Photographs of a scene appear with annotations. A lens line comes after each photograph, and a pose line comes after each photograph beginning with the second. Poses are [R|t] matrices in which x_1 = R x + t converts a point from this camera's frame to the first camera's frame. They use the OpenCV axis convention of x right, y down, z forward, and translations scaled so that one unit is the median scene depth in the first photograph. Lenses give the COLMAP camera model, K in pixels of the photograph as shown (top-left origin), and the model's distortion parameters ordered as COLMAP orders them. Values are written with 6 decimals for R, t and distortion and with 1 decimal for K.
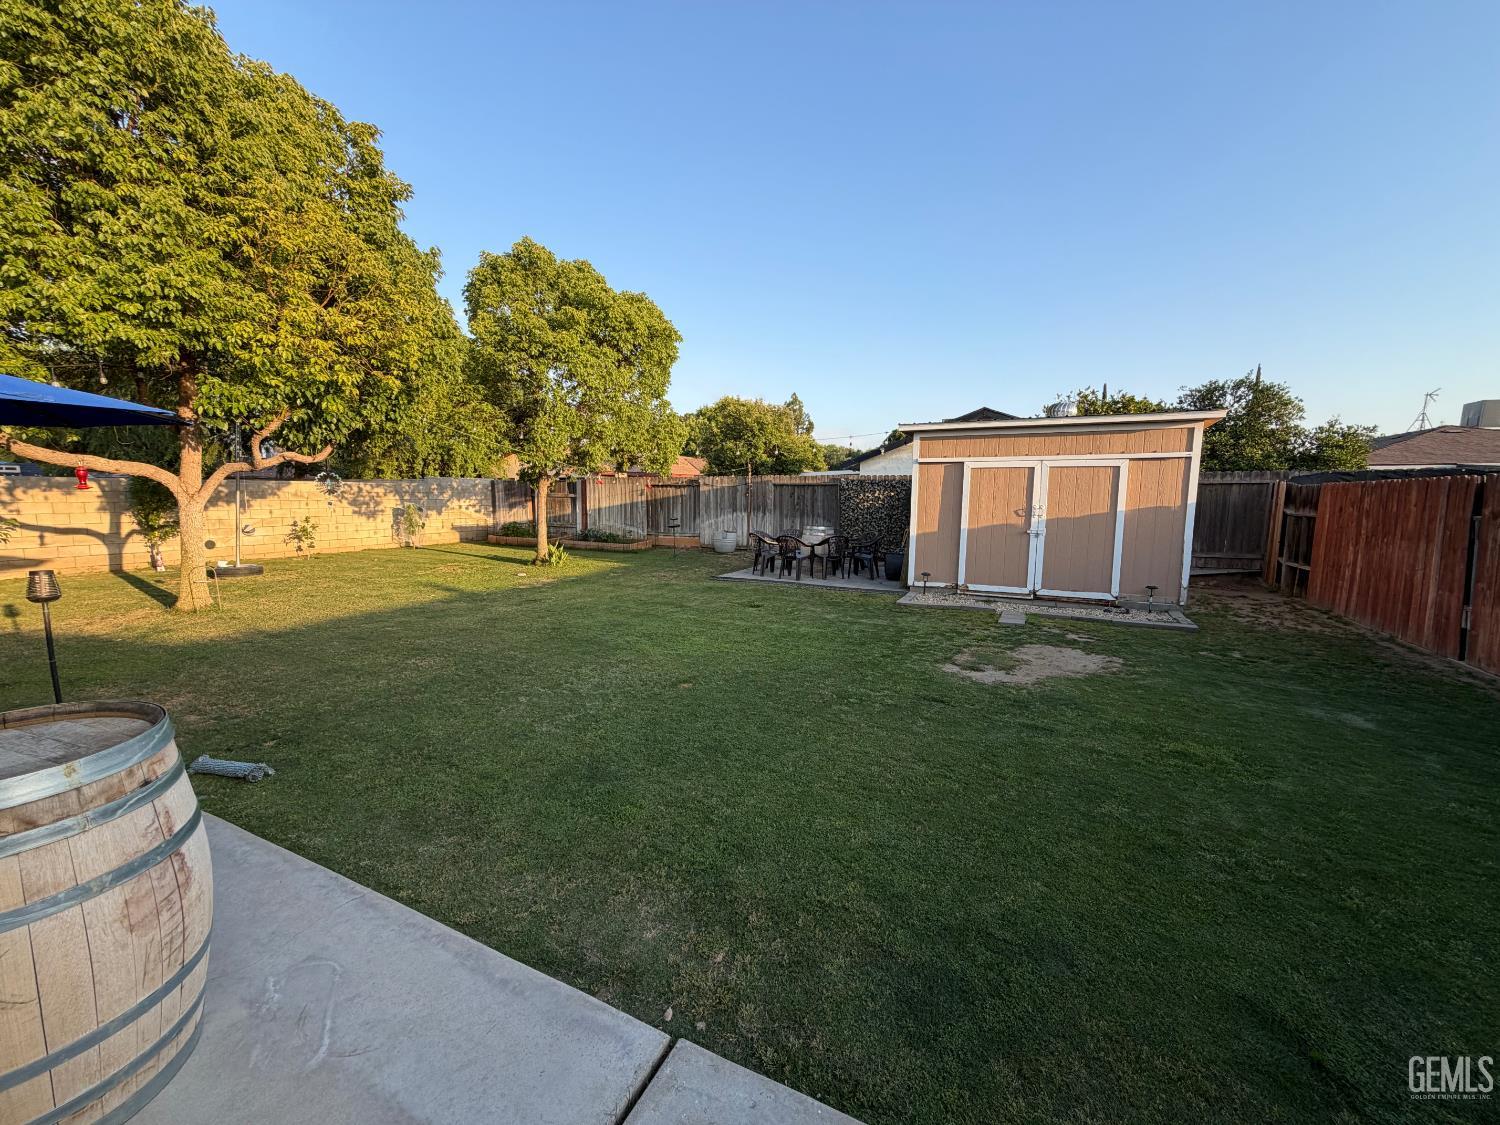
lens RADIAL K [[598.4, 0, 746.5], [0, 598.4, 563.0], [0, 0, 1]] dist [0.000275, -0.000377]
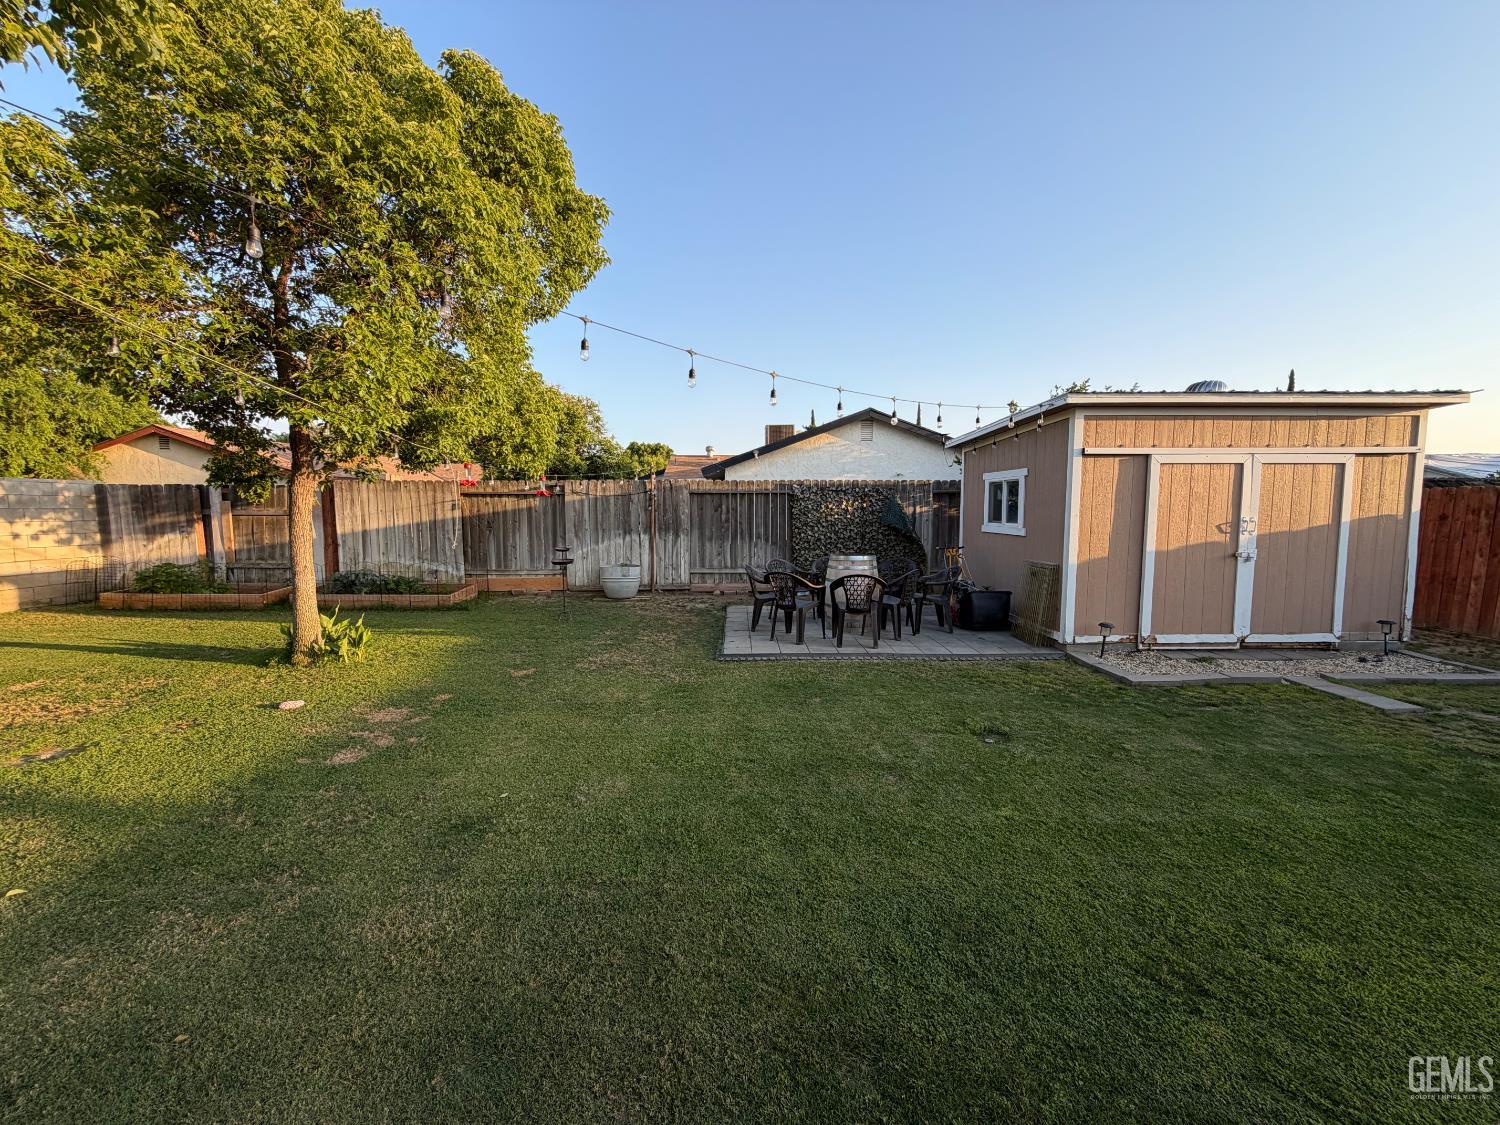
lens RADIAL K [[598.4, 0, 746.5], [0, 598.4, 563.0], [0, 0, 1]] dist [0.000275, -0.000377]
pose [[0.889338, -0.044996, 0.455032, -0.204654], [0.057458, 0.998255, -0.013585, -0.037757], [-0.453627, 0.038227, 0.890371, 0.365055]]
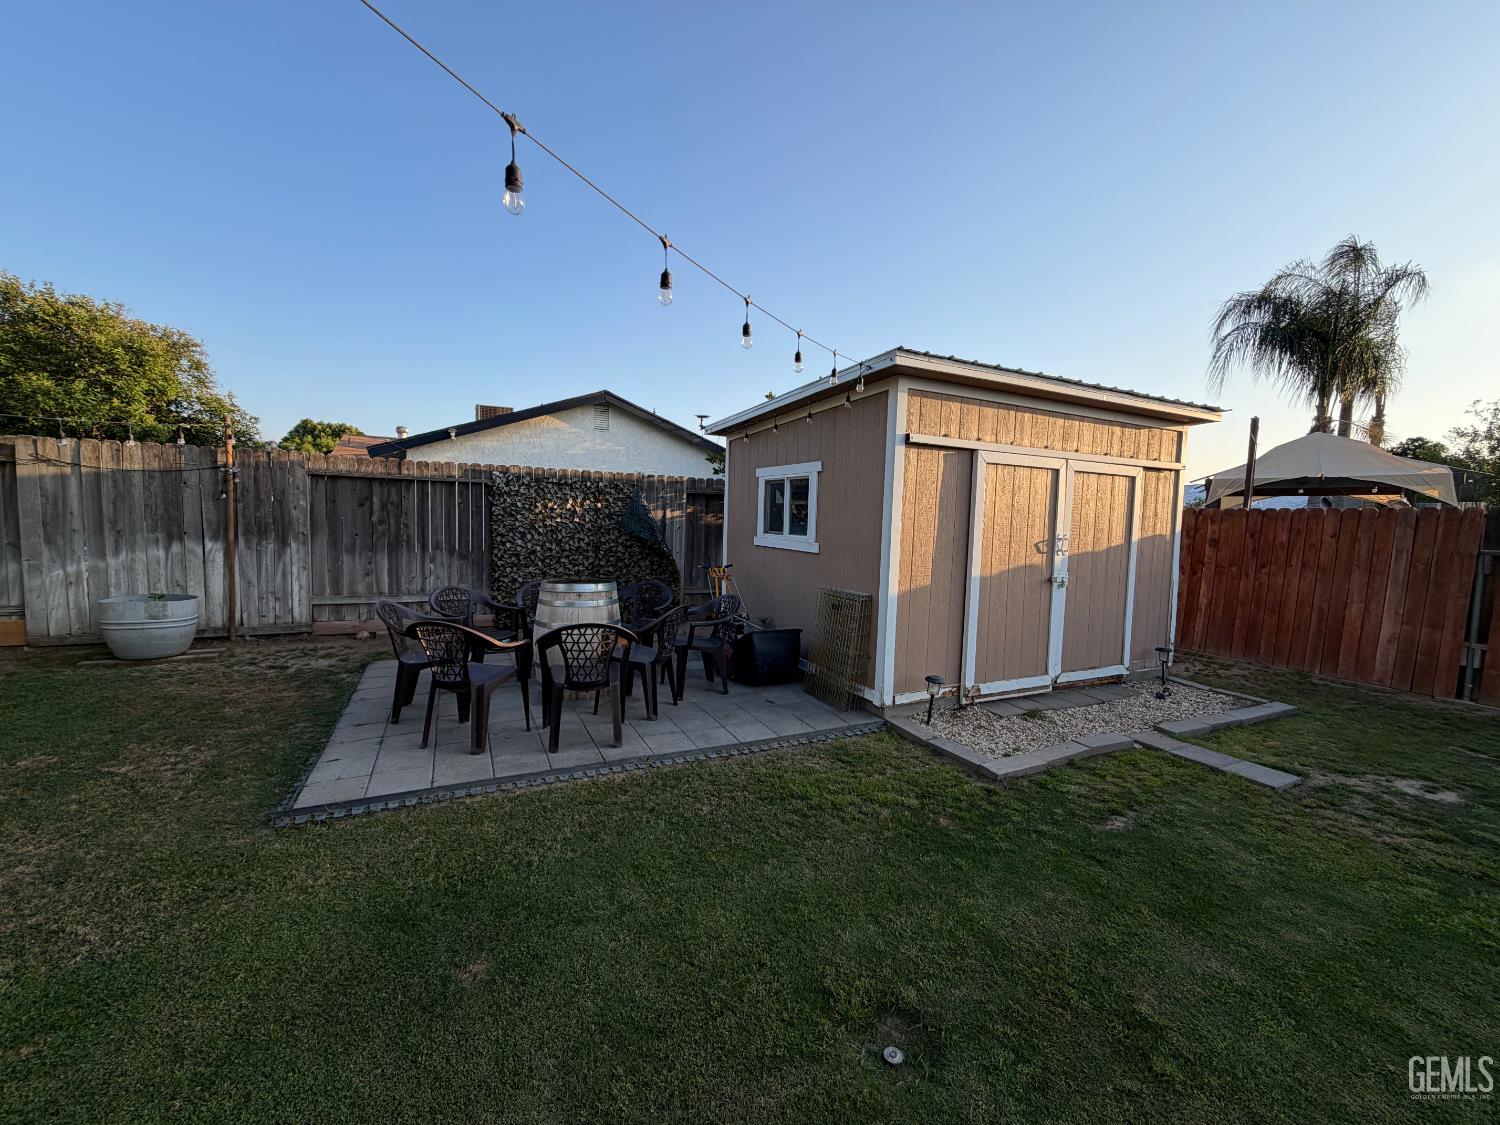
lens RADIAL K [[598.4, 0, 746.5], [0, 598.4, 563.0], [0, 0, 1]] dist [0.000275, -0.000377]
pose [[0.614403, -0.042972, 0.787821, -0.095506], [0.063134, 0.997992, 0.005199, -0.051449], [-0.786462, 0.046544, 0.615882, 0.501355]]
